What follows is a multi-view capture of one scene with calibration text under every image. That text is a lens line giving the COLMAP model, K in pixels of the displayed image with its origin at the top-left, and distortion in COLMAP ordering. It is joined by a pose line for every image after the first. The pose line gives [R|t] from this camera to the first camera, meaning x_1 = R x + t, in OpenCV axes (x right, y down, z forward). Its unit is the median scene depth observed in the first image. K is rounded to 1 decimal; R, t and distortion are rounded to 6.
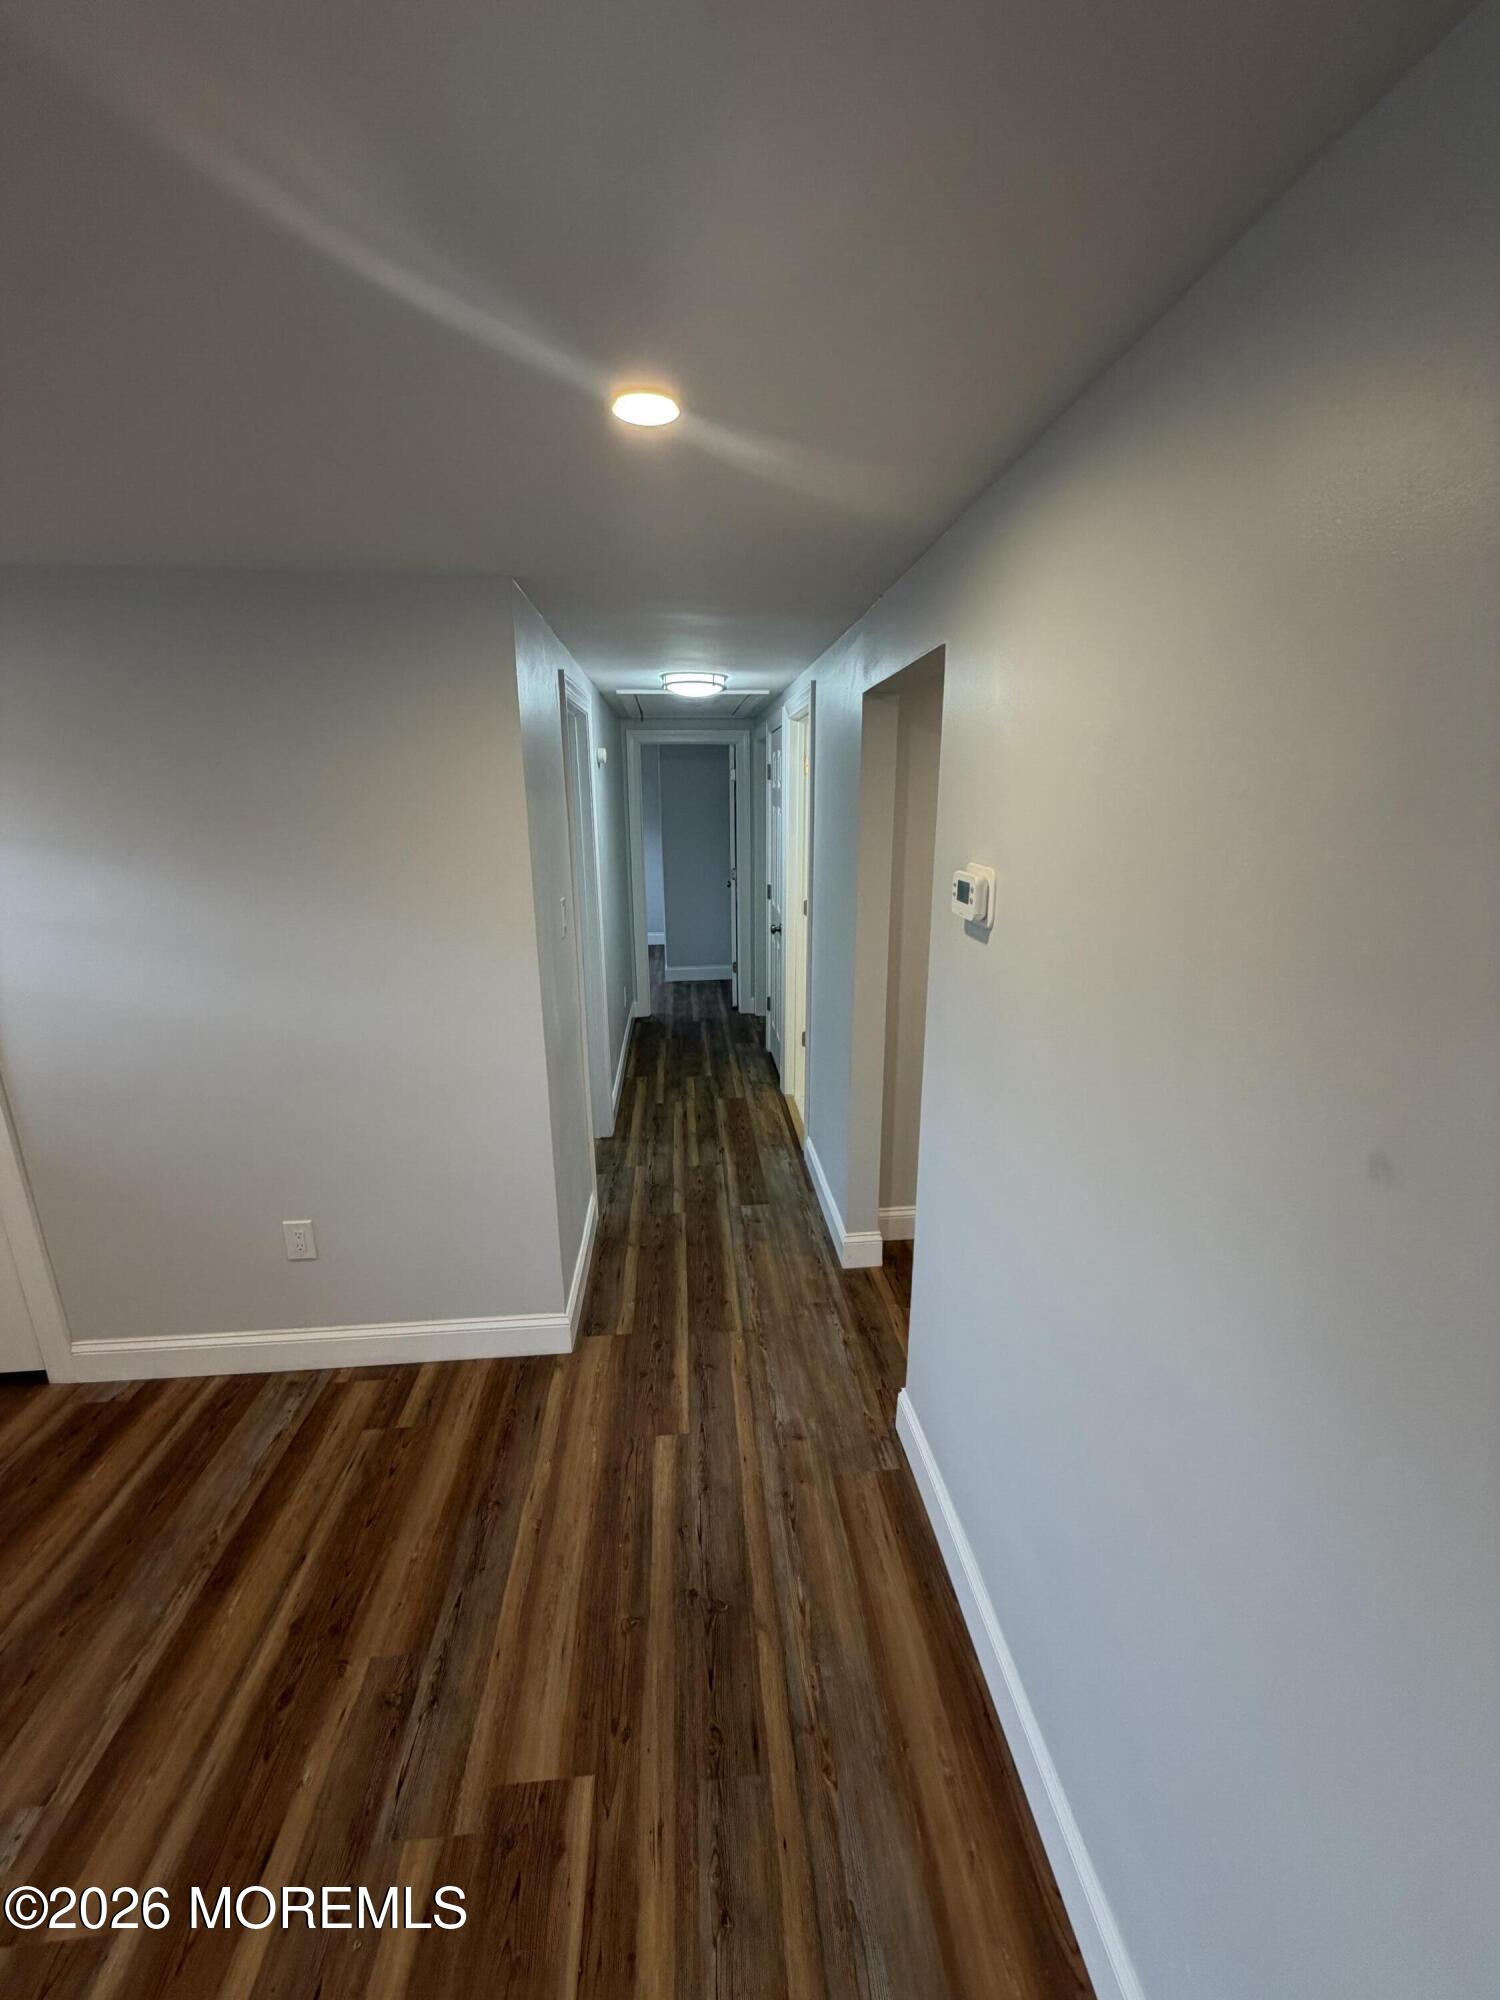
lens RADIAL K [[798.1, 0, 751.5], [0, 798.1, 998.9], [0, 0, 1]] dist [-0.002766, 0.001031]
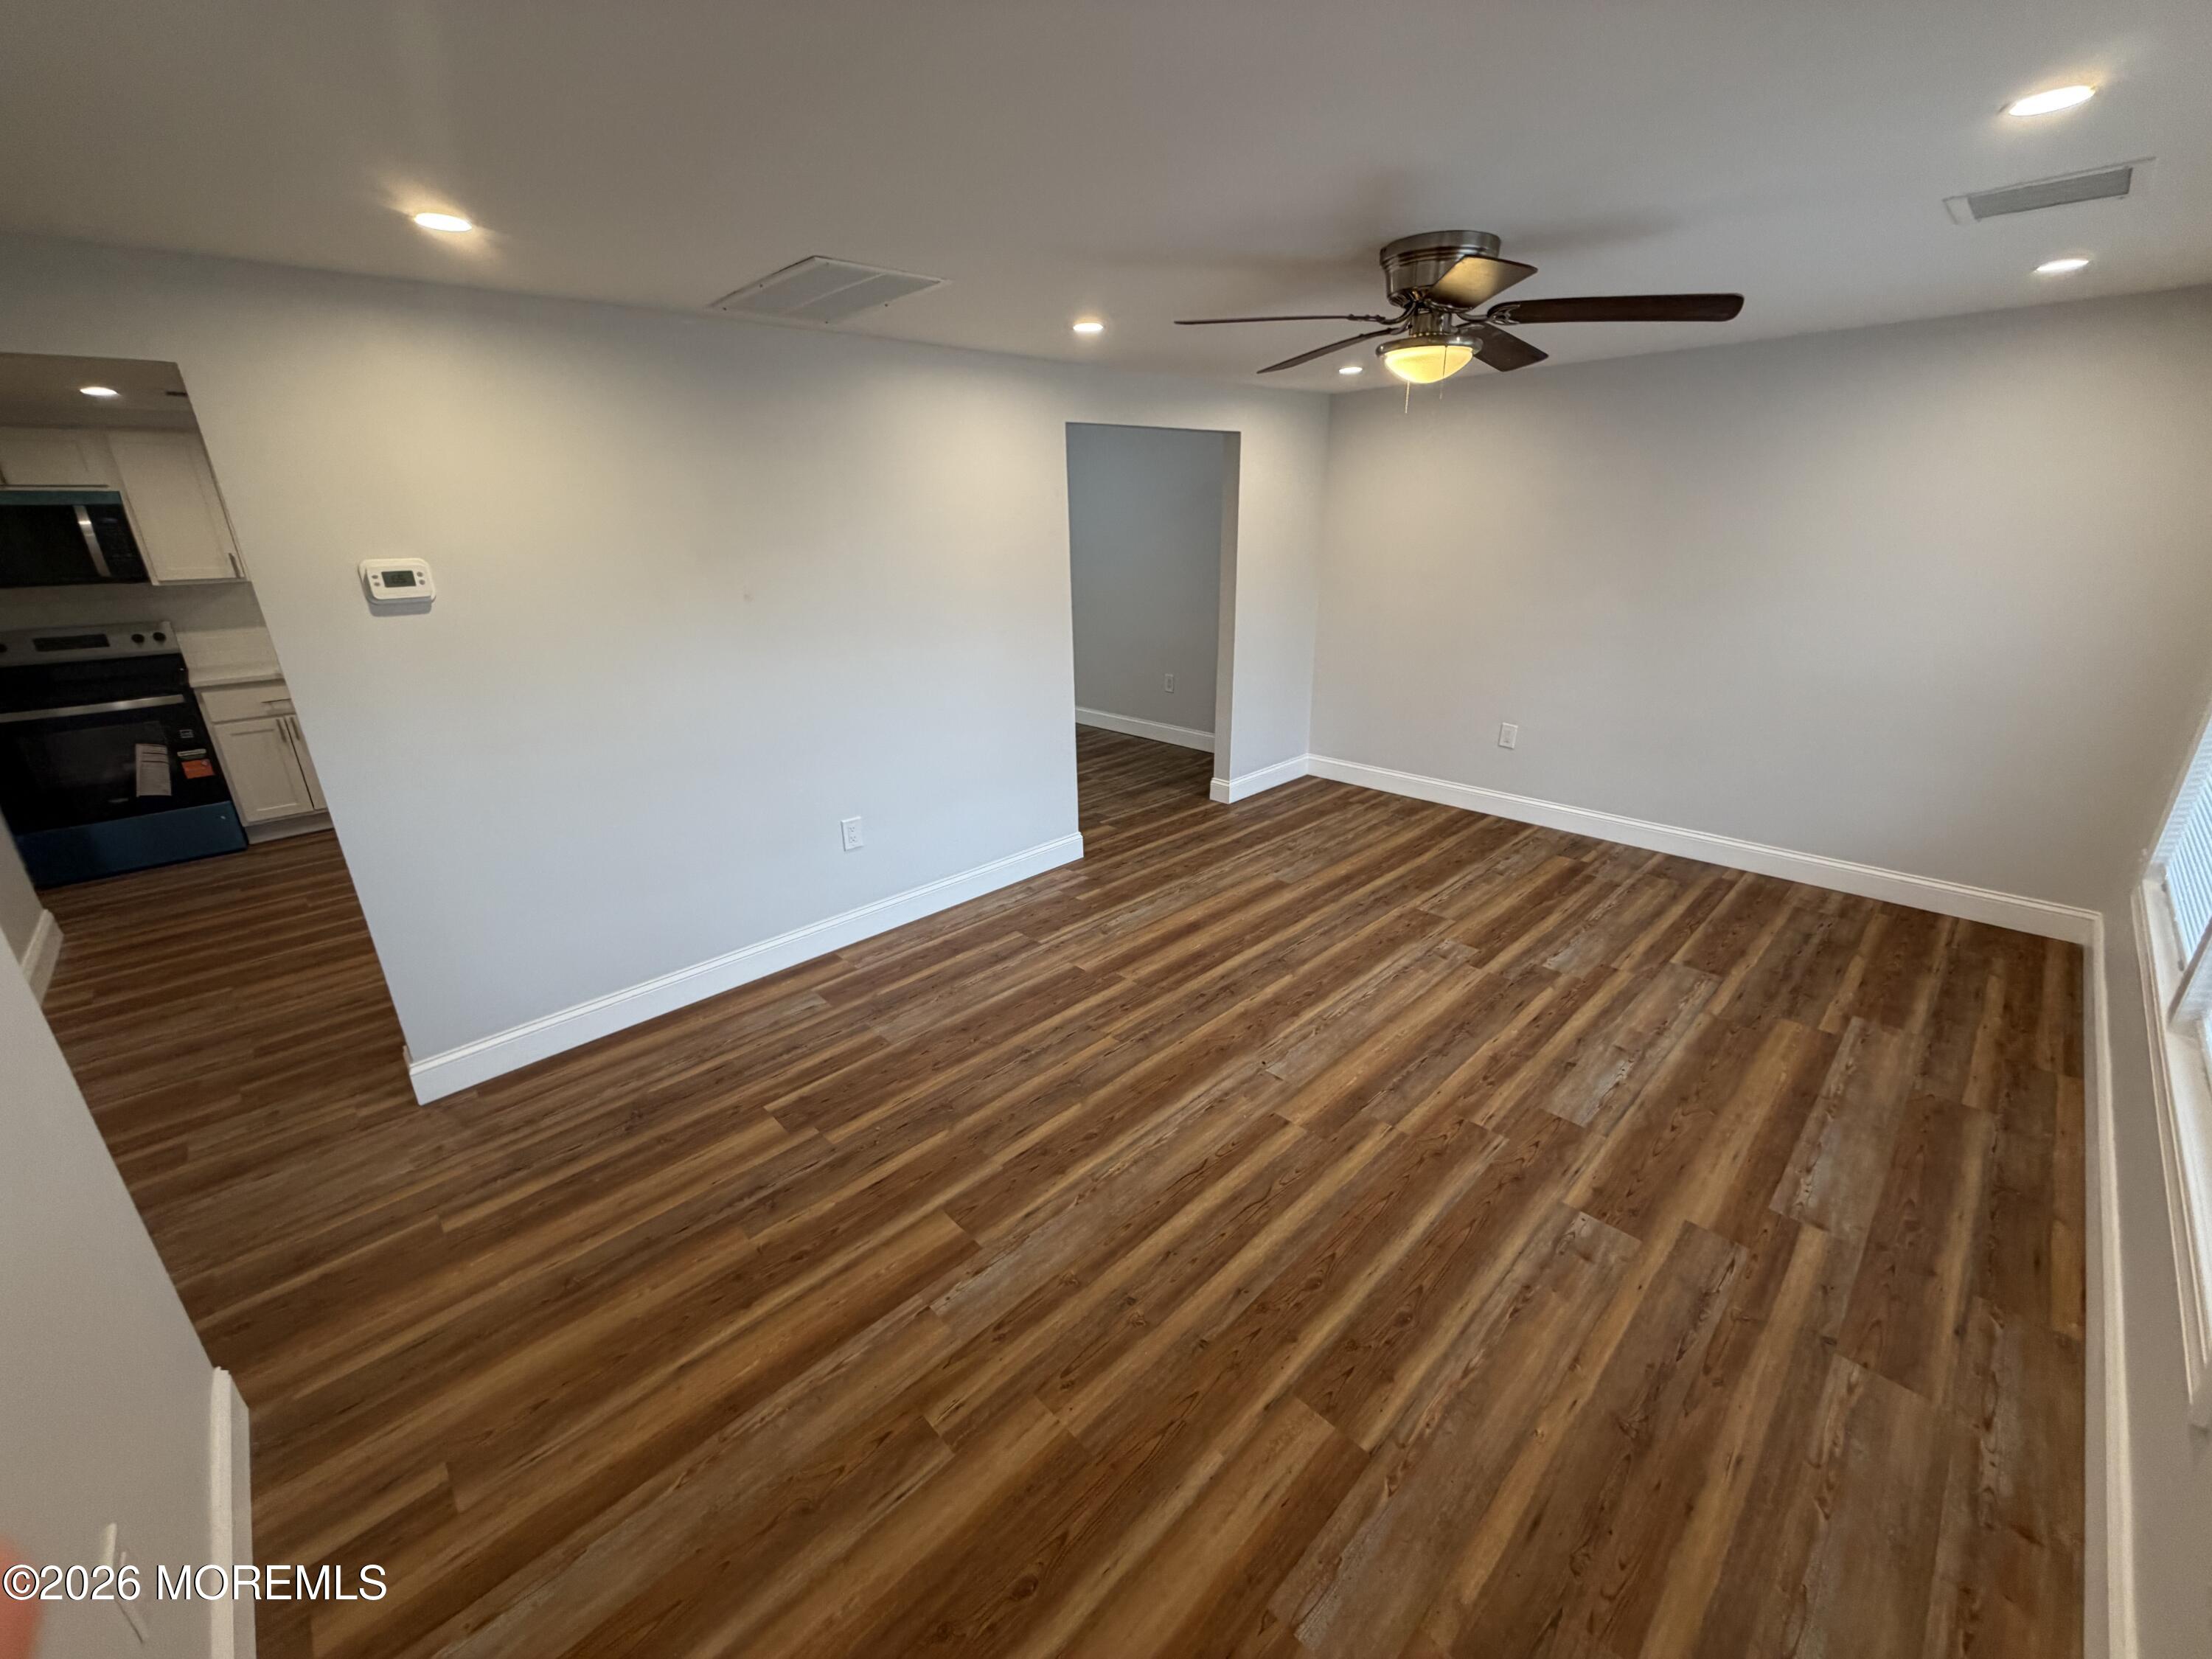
lens RADIAL K [[882.7, 0, 1112.1], [0, 882.7, 820.3], [0, 0, 1]] dist [-0.002766, 0.001031]
pose [[-0.630357, -0.238506, 0.738759, -1.616400], [0.223229, 0.855753, 0.466751, -0.196498], [-0.743518, 0.459132, -0.486188, 0.935757]]
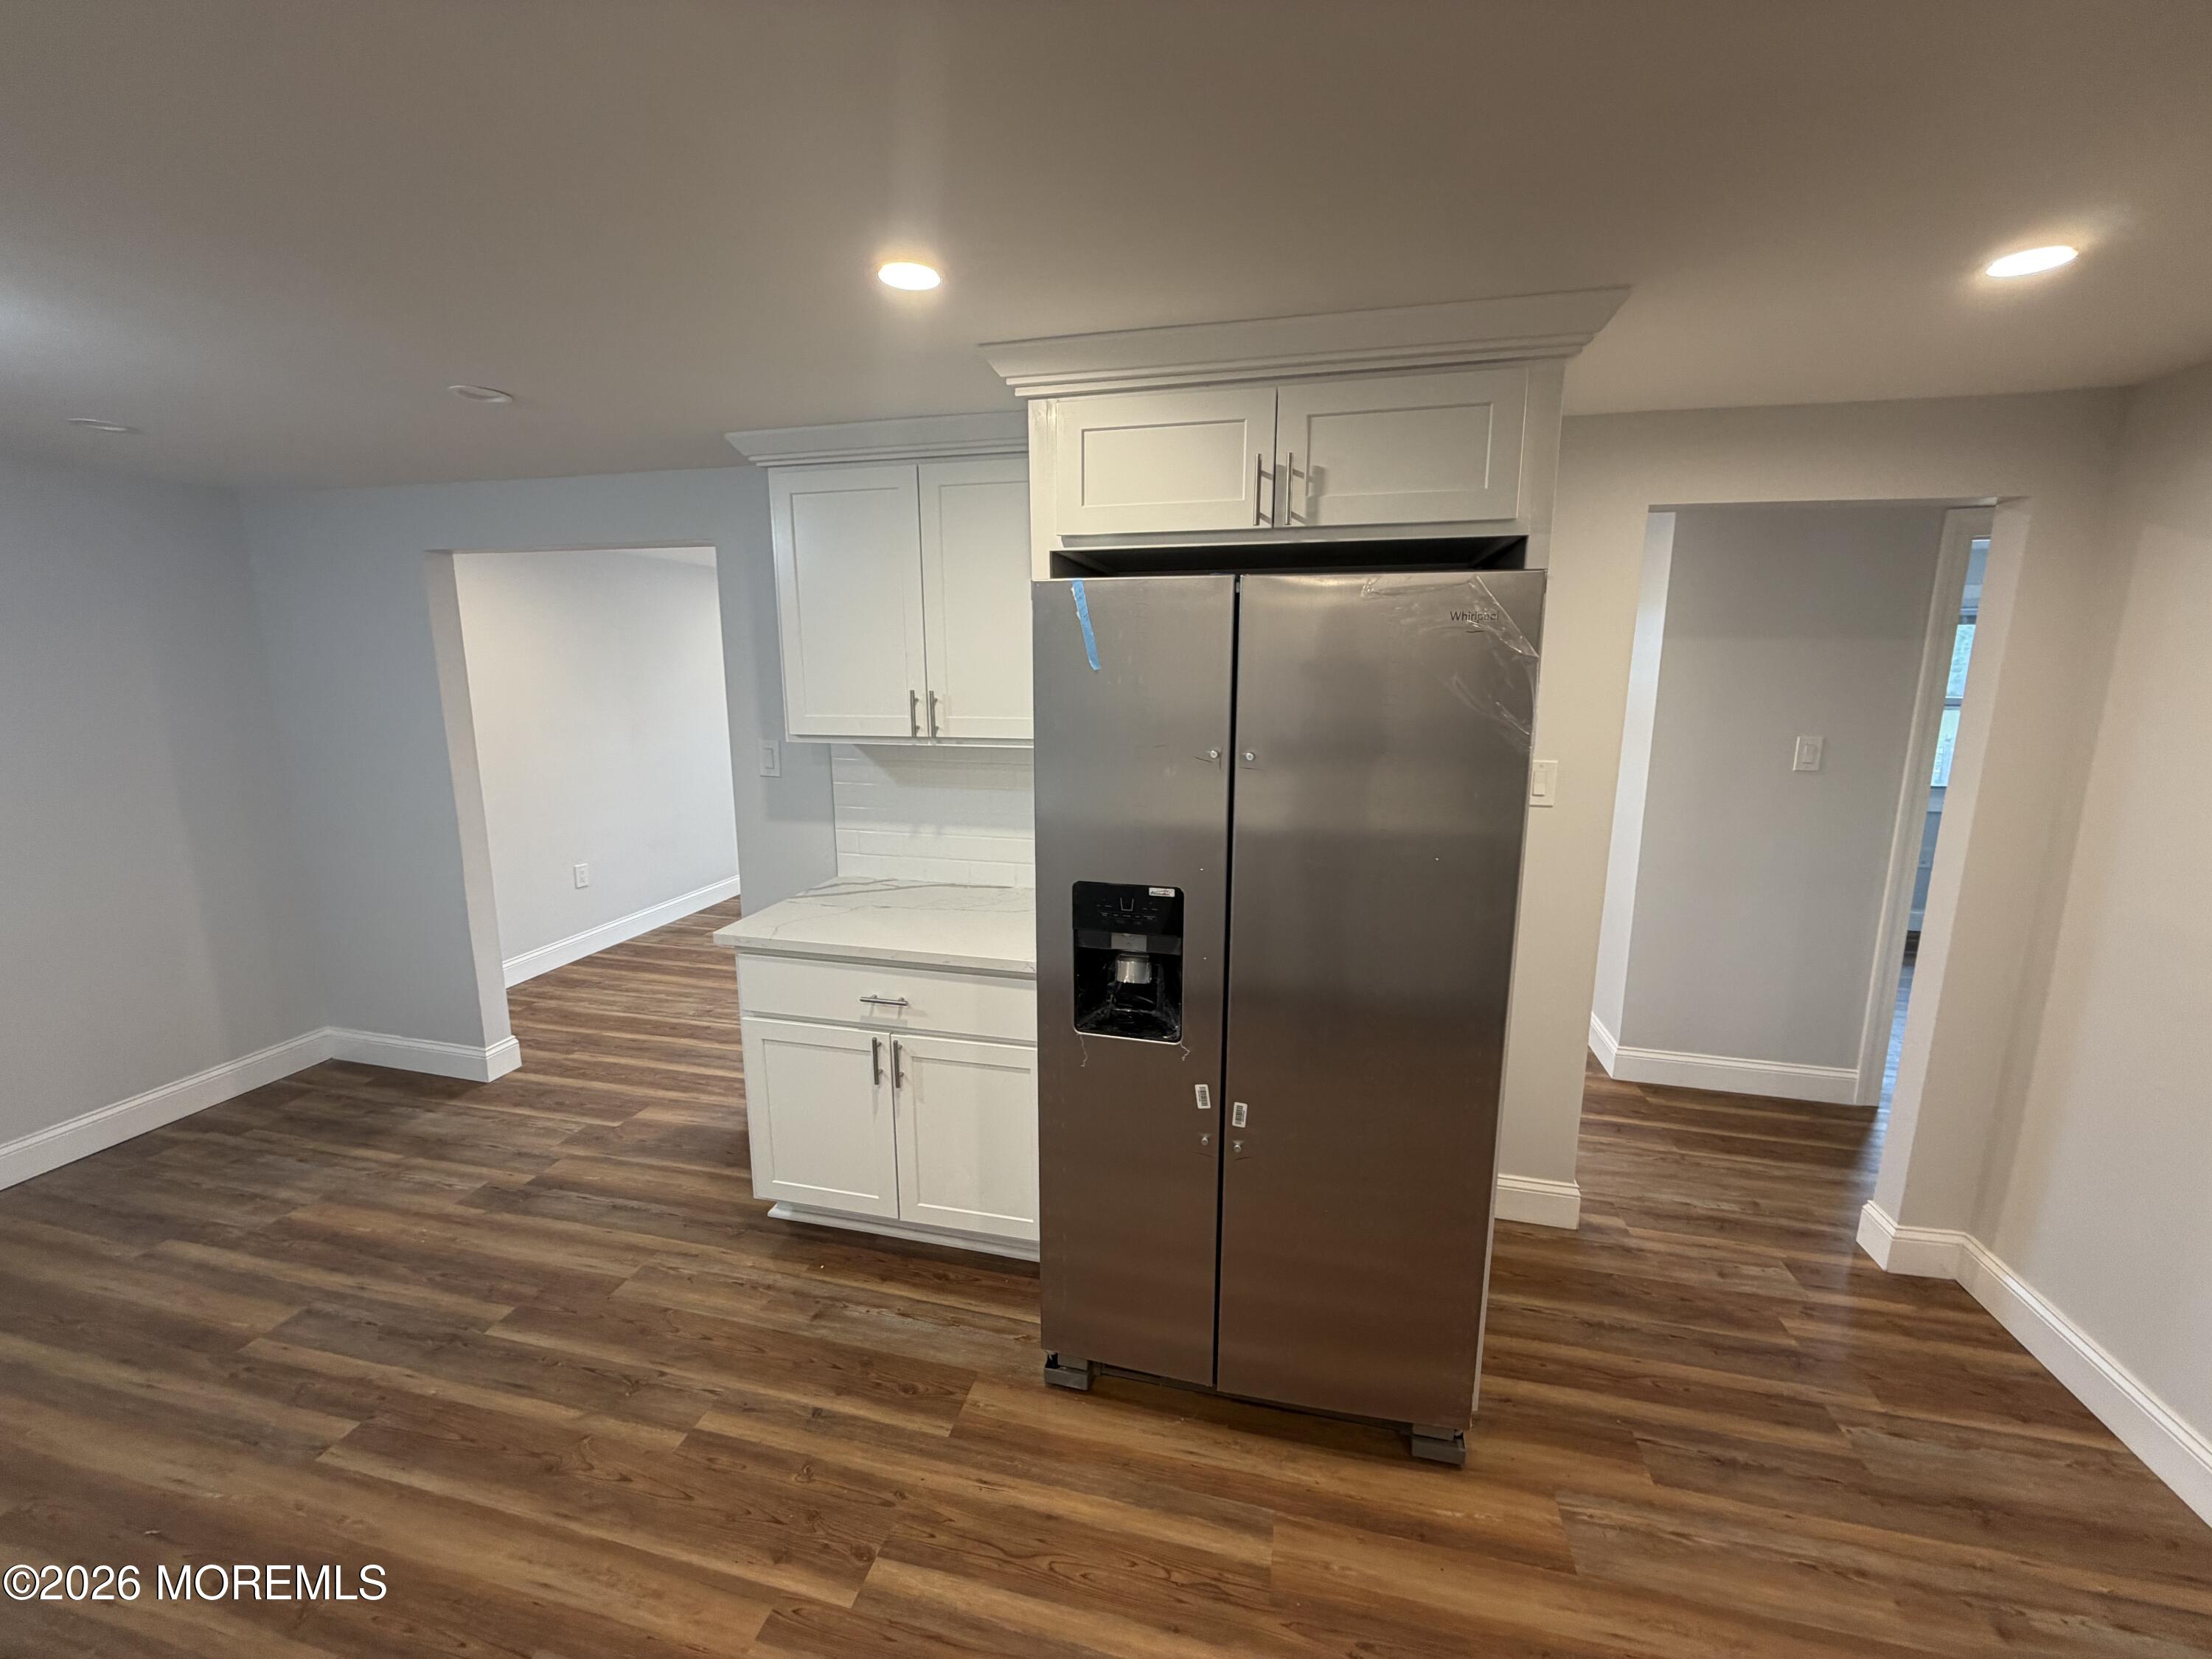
lens RADIAL K [[882.7, 0, 1100.6], [0, 882.7, 824.3], [0, 0, 1]] dist [-0.002766, 0.001031]
pose [[-0.327294, 0.178444, -0.927920, 1.918332], [-0.240888, 0.933804, 0.264541, -0.157971], [0.913702, 0.310108, -0.262644, 0.757330]]
